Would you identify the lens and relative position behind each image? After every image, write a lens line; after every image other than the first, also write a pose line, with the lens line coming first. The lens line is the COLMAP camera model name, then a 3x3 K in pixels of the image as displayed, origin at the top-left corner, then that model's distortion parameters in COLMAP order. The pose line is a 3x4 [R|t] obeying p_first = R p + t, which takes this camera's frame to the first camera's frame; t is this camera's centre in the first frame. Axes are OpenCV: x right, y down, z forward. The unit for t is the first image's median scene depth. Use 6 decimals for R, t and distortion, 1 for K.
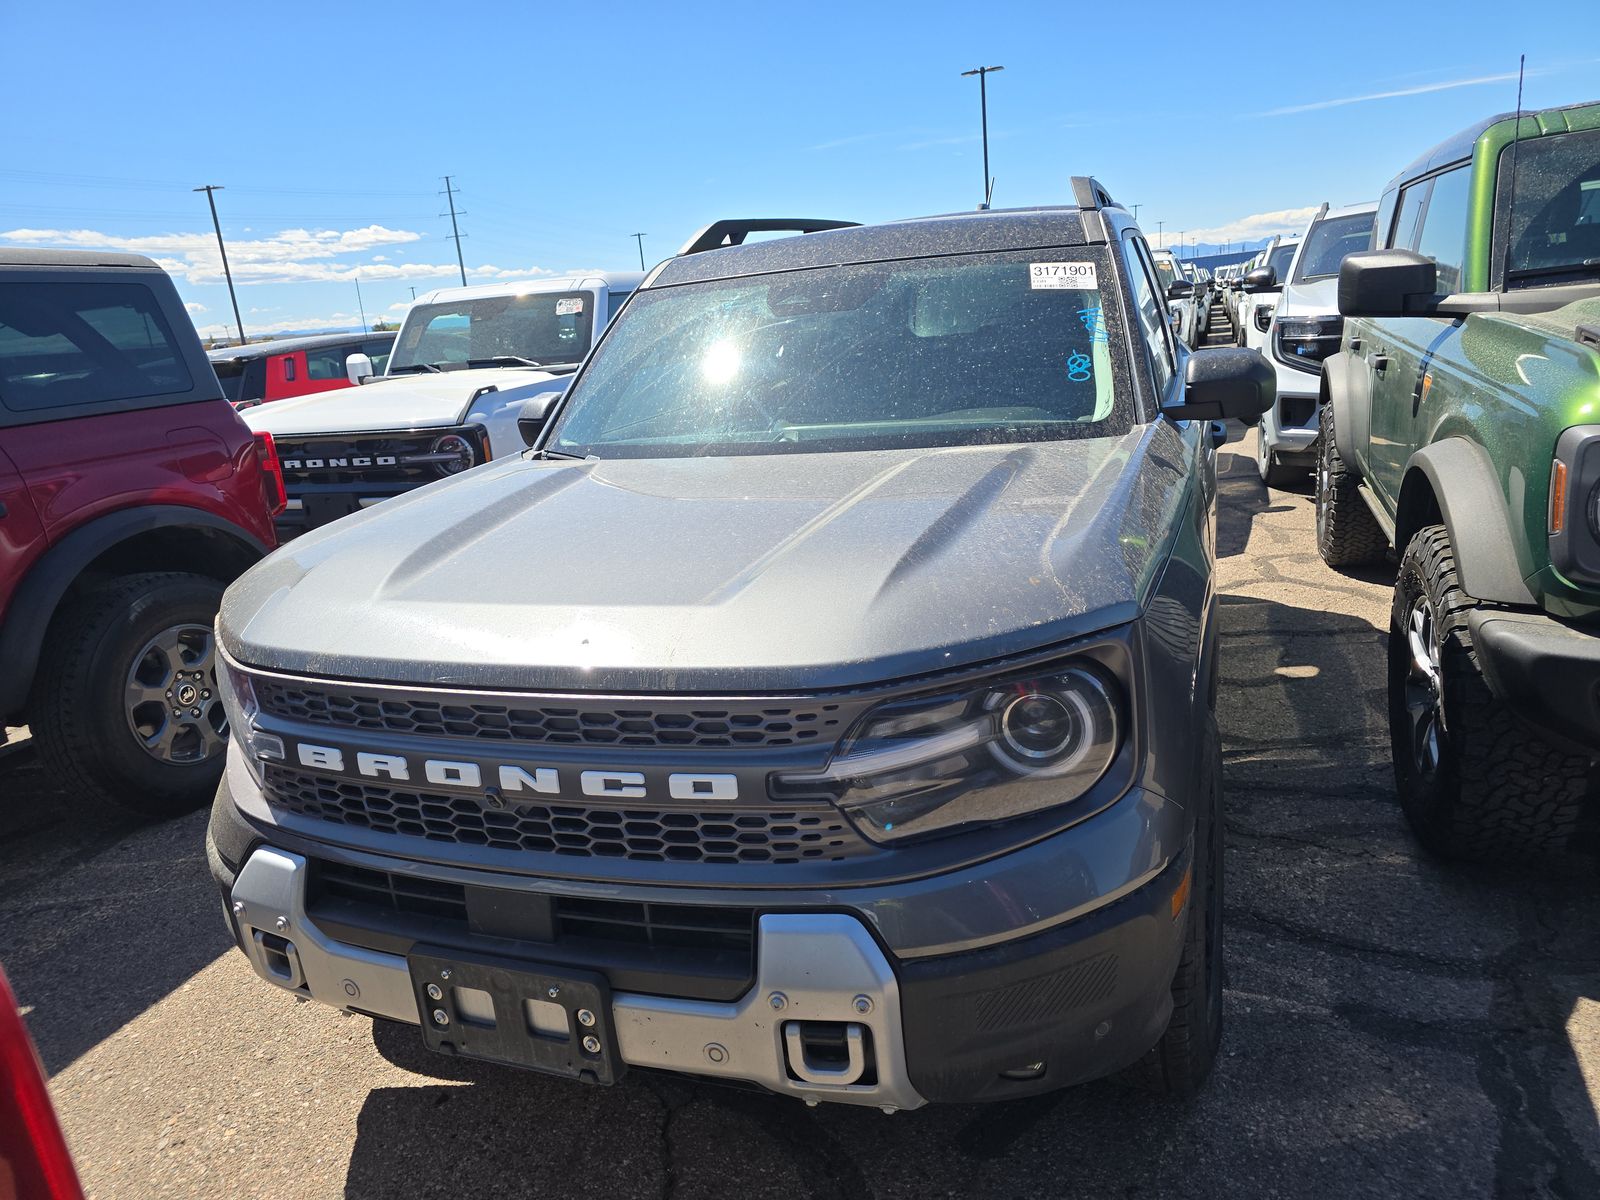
lens RADIAL K [[1087.8, 0, 760.4], [0, 1087.8, 588.6], [0, 0, 1]] dist [0.054288, -0.051278]
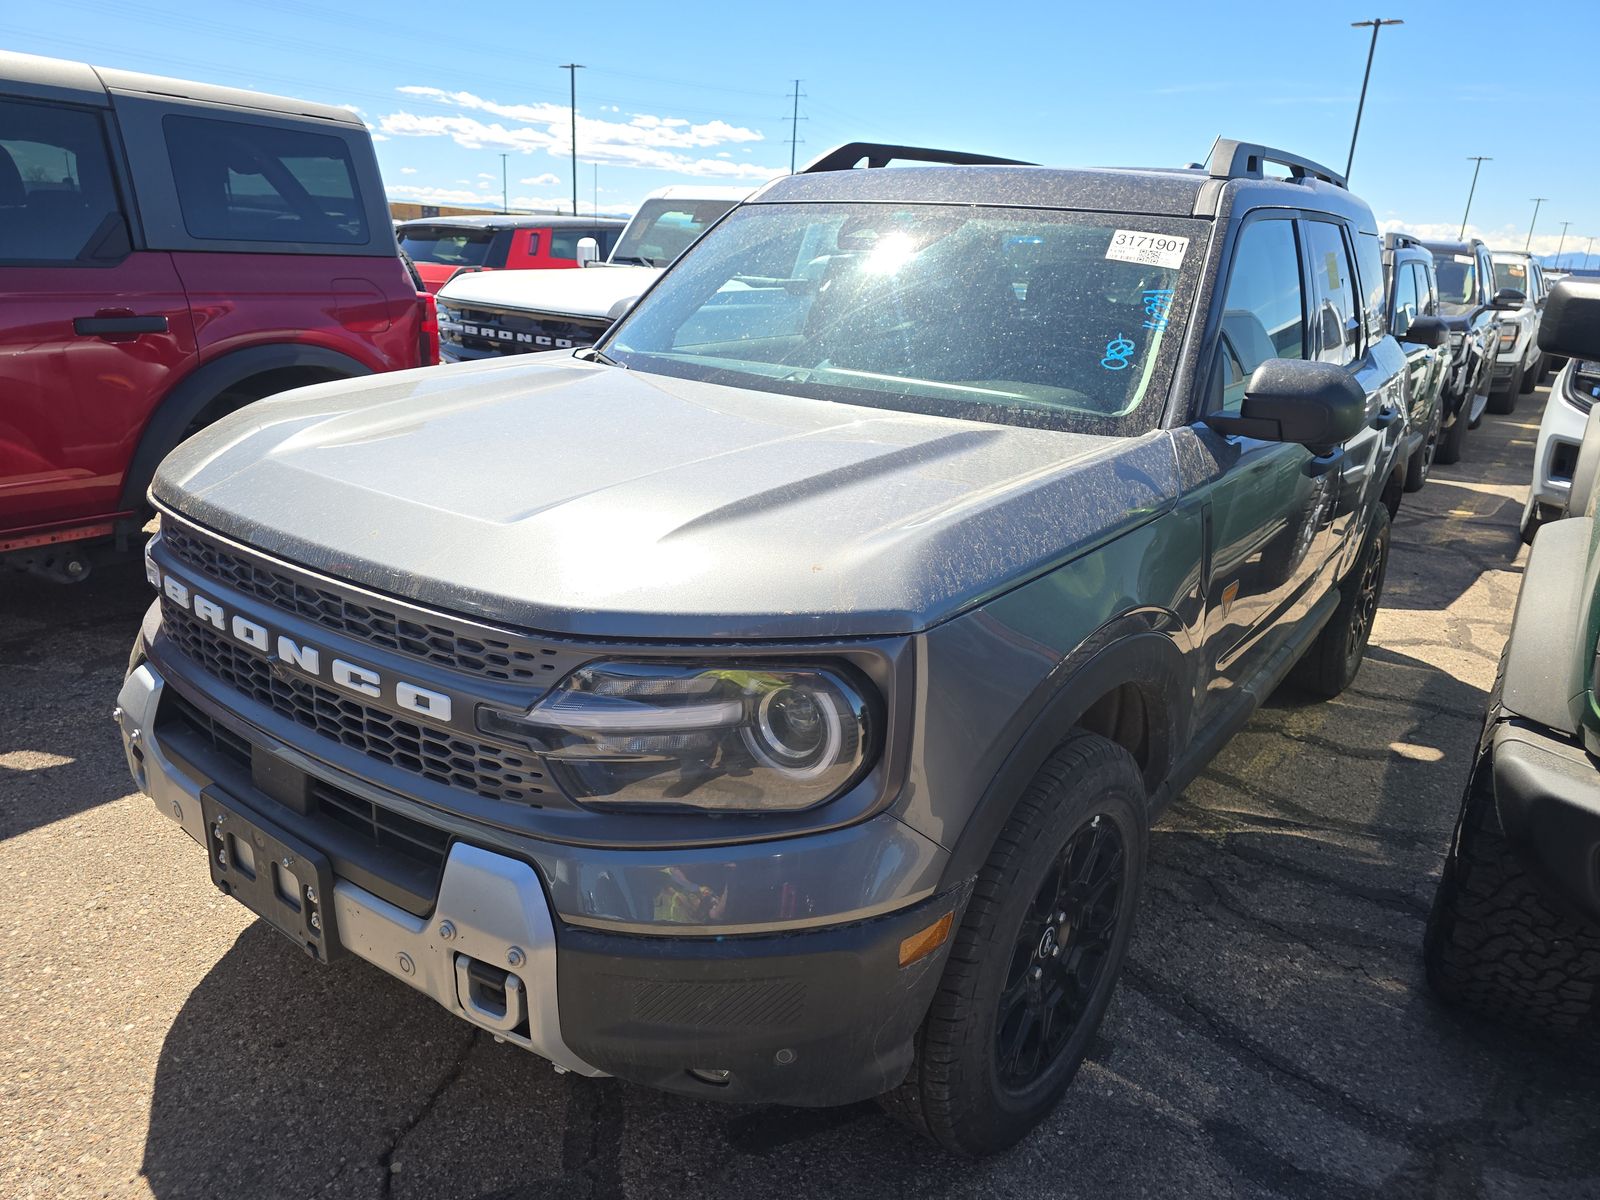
lens RADIAL K [[1087.8, 0, 759.7], [0, 1087.8, 585.0], [0, 0, 1]] dist [0.054288, -0.051278]
pose [[0.953532, 0.211442, -0.214639, 0.256919], [-0.198207, 0.976752, 0.081671, -0.036491], [0.226917, -0.035333, 0.973273, 0.070714]]
